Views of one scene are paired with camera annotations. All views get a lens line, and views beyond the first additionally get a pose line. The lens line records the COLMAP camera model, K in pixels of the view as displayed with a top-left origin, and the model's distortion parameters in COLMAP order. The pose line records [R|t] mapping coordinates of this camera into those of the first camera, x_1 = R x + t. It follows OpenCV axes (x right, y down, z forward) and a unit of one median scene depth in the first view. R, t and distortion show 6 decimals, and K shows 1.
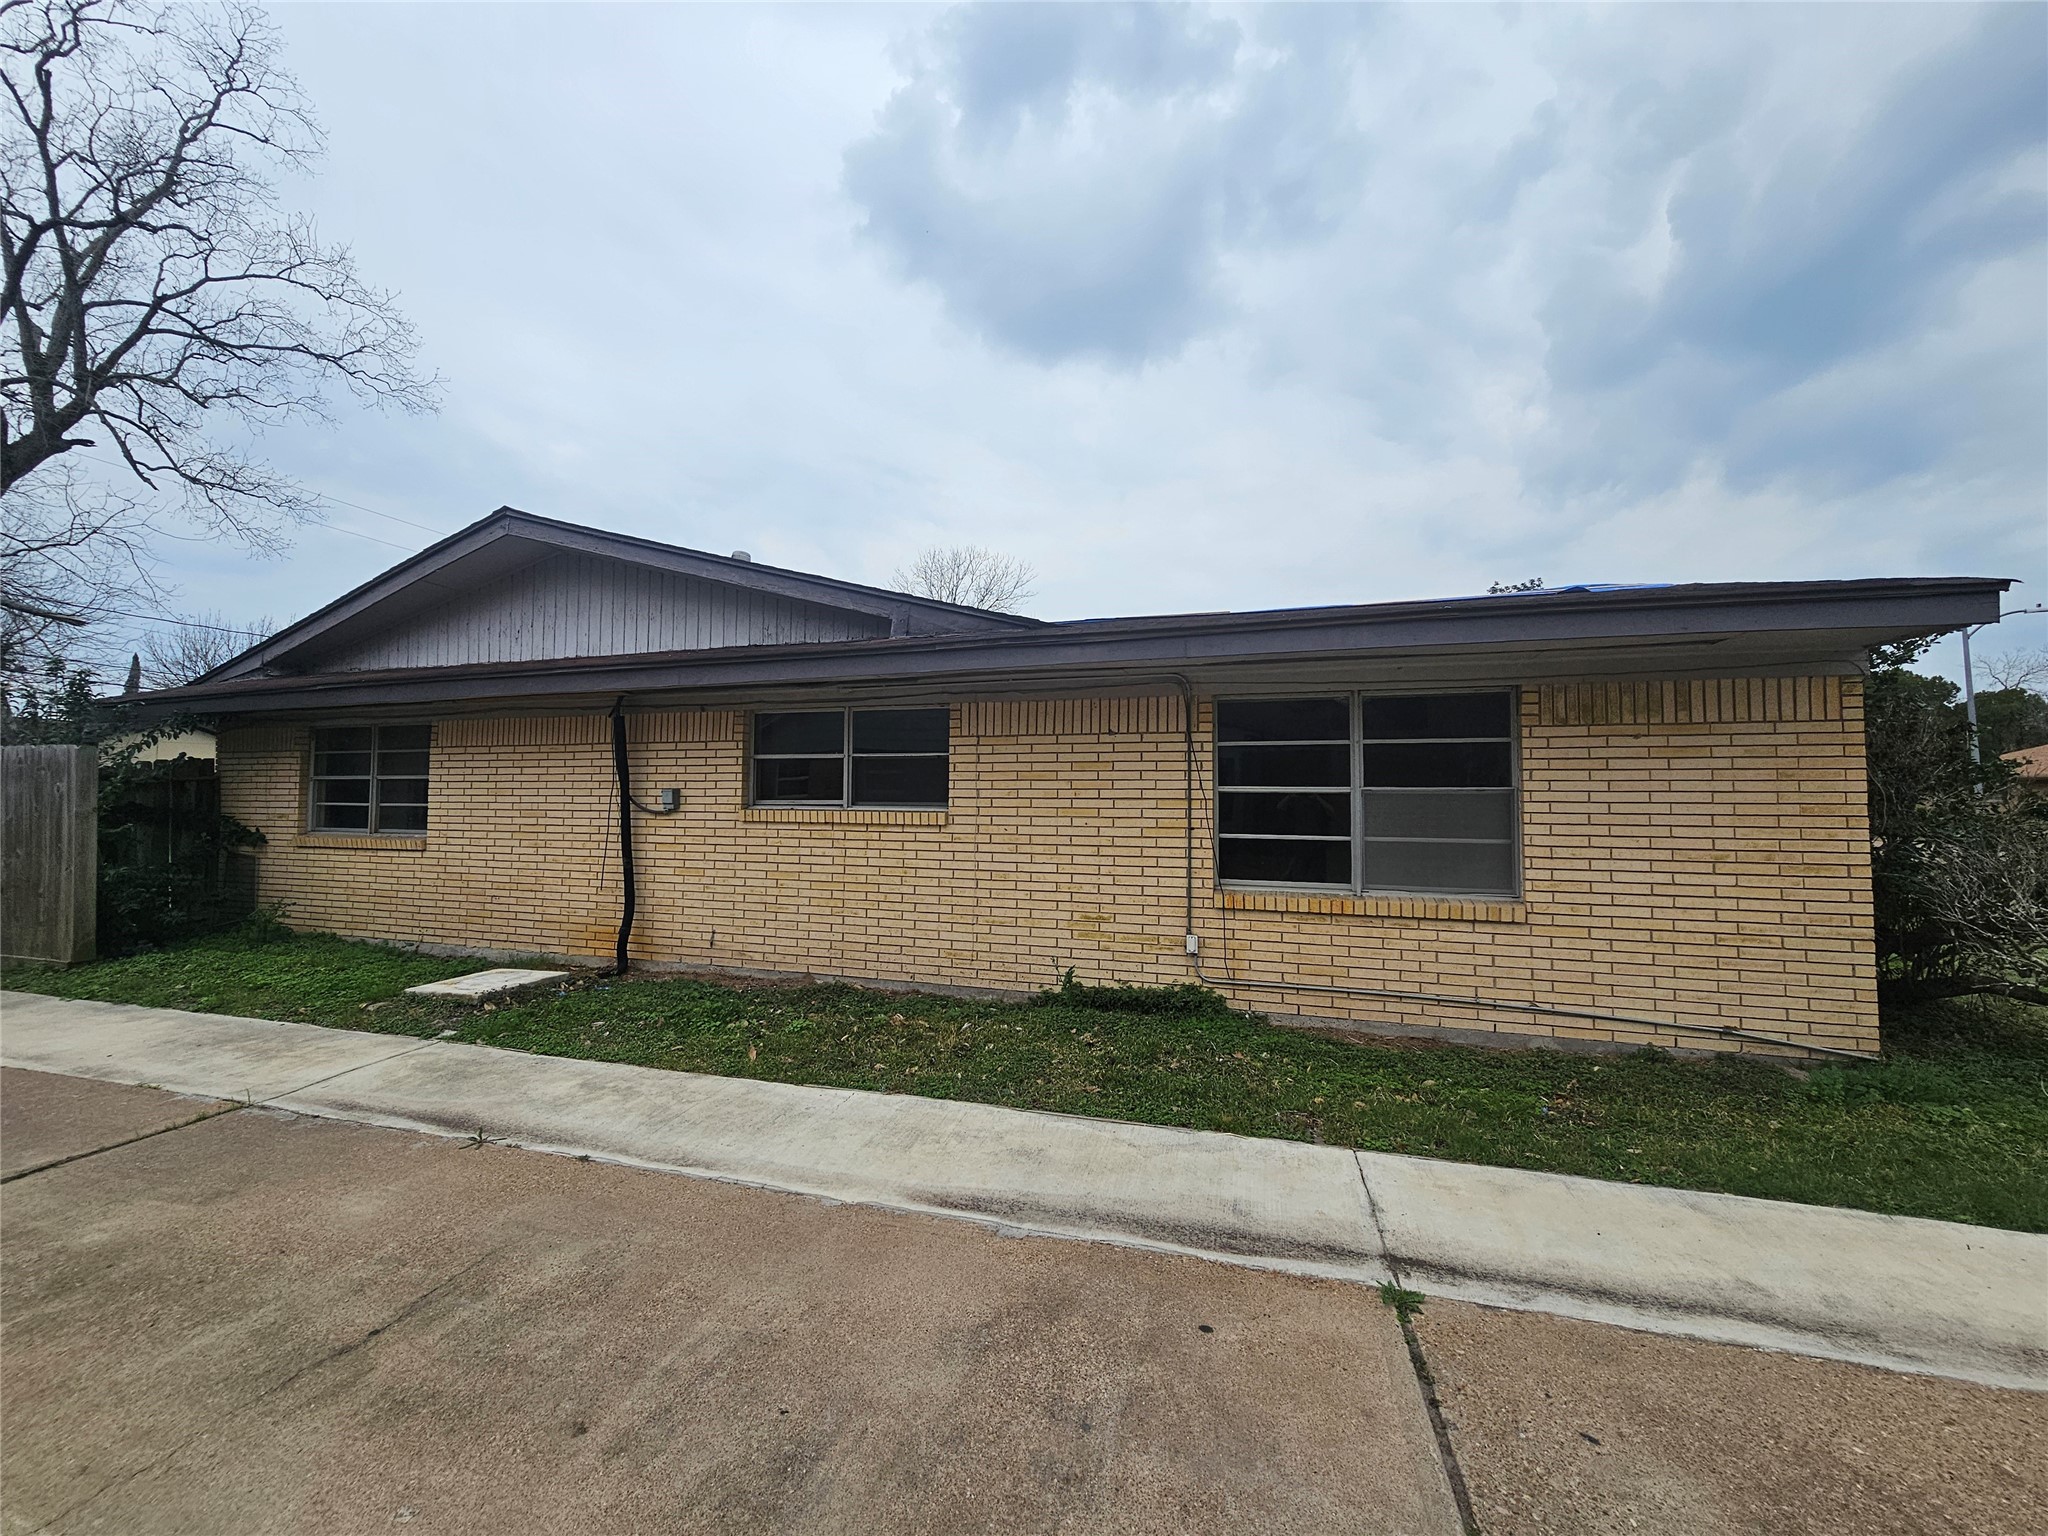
lens RADIAL K [[843.0, 0, 1013.9], [0, 843.0, 748.3], [0, 0, 1]] dist [0.001130, -0.001695]
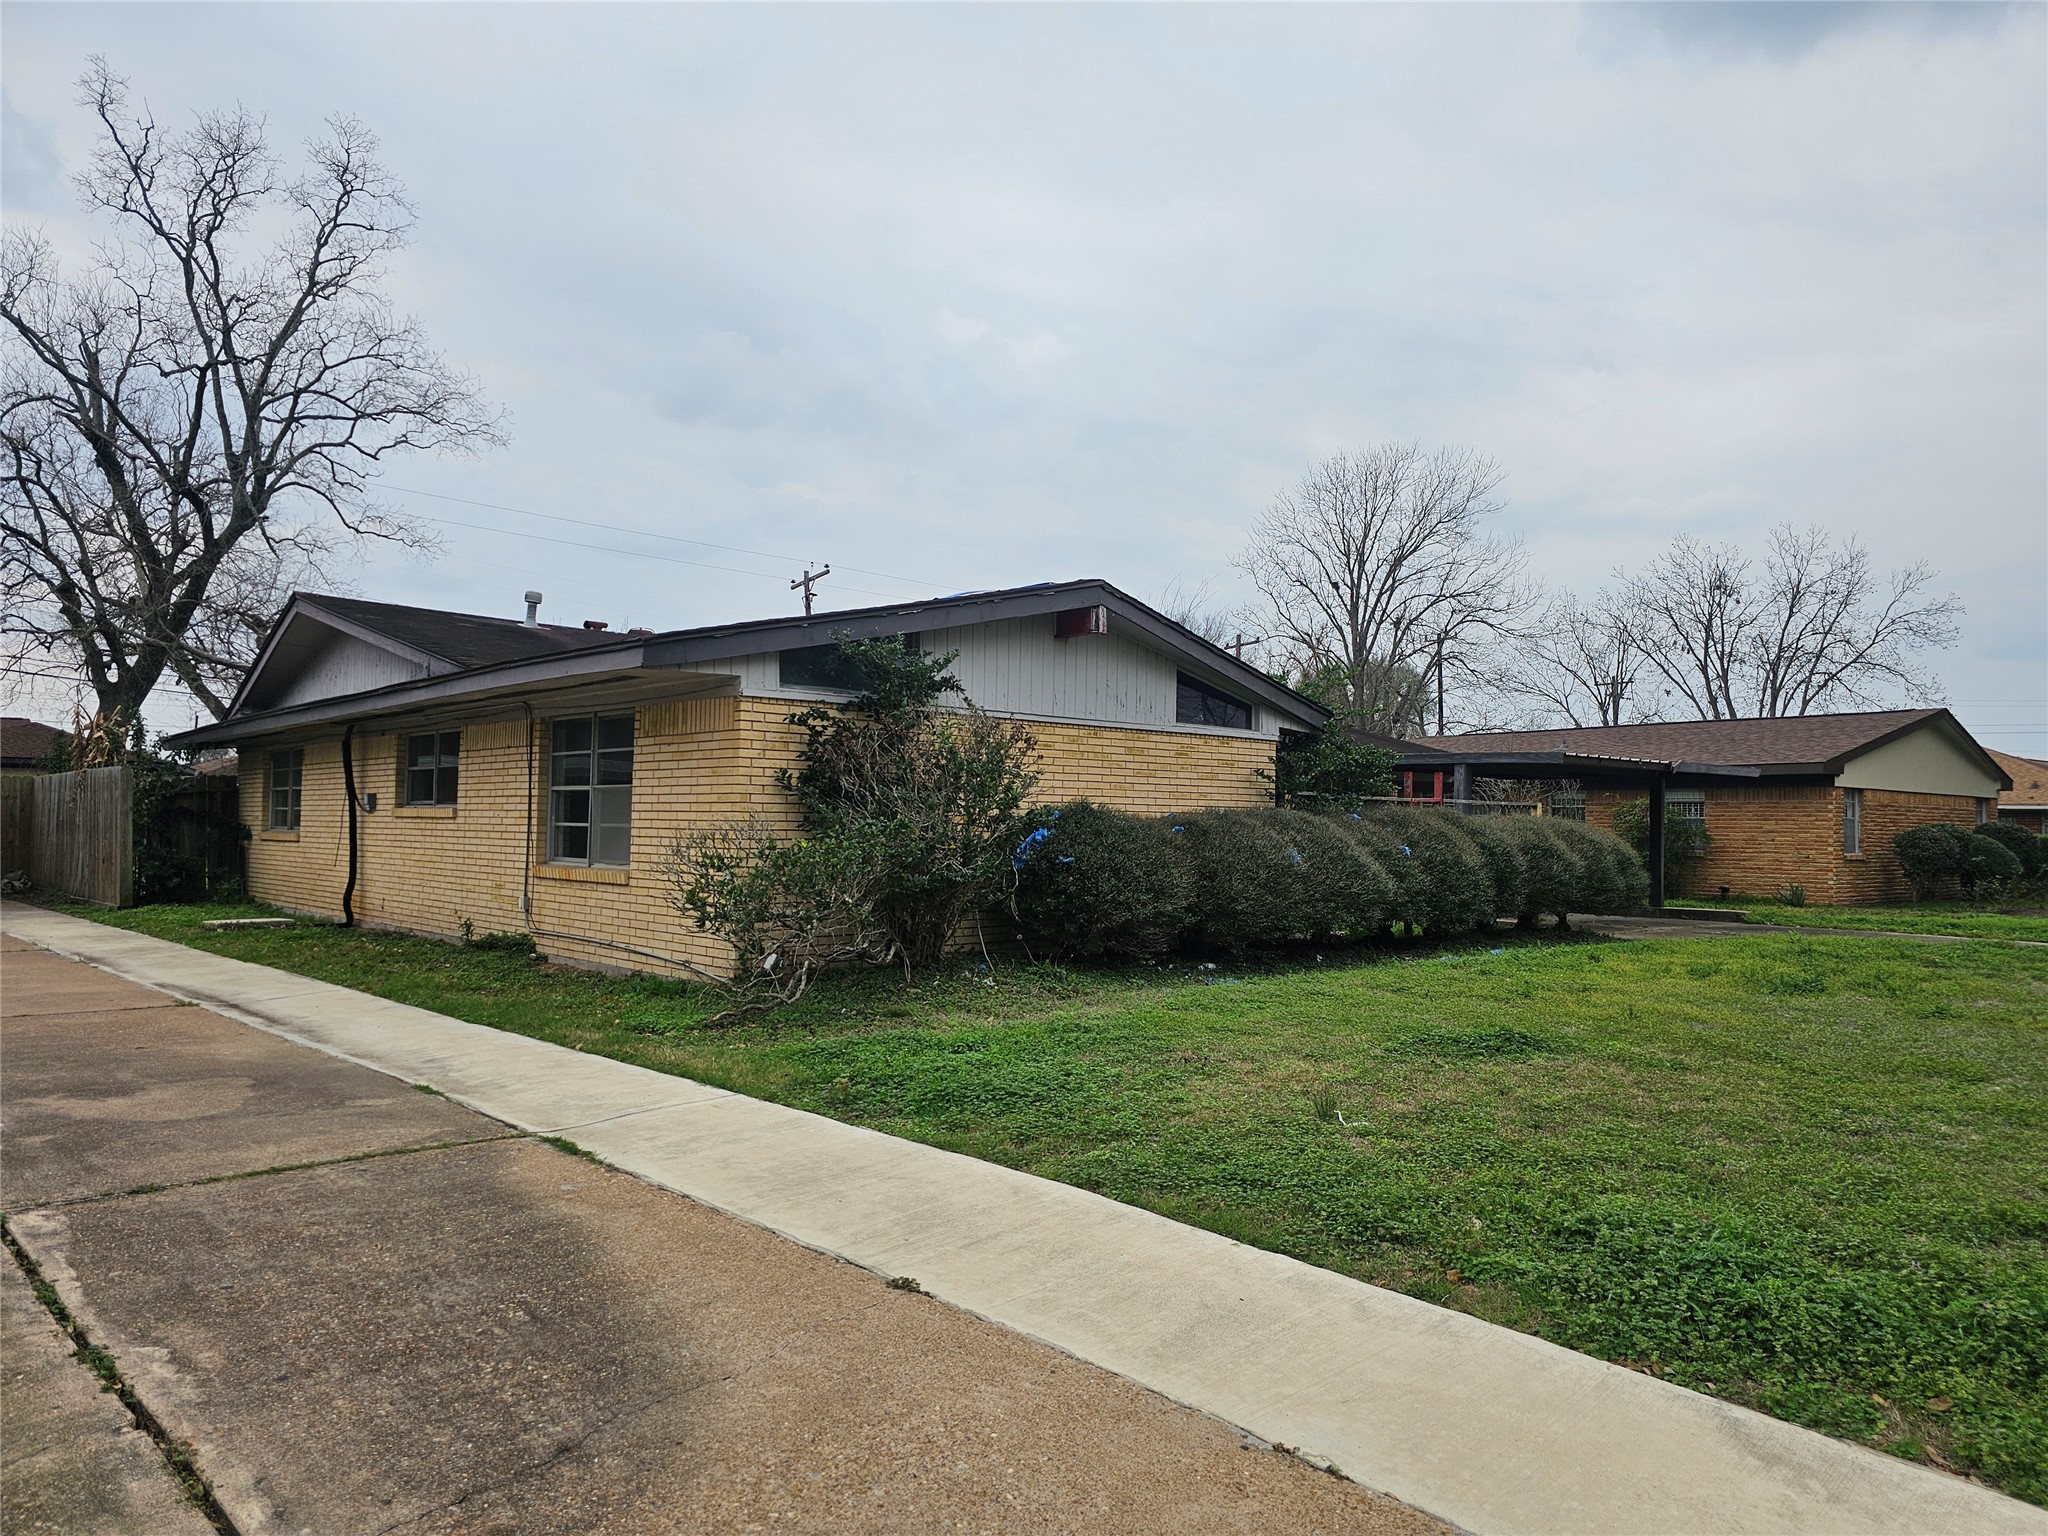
lens RADIAL K [[1340.1, 0, 1032.0], [0, 1340.1, 768.9], [0, 0, 1]] dist [-0.008522, -0.006081]
pose [[0.885609, -0.016617, -0.464134, 1.423821], [0.023975, 0.999663, 0.009956, 0.011877], [0.463812, -0.019944, 0.885709, -0.376775]]
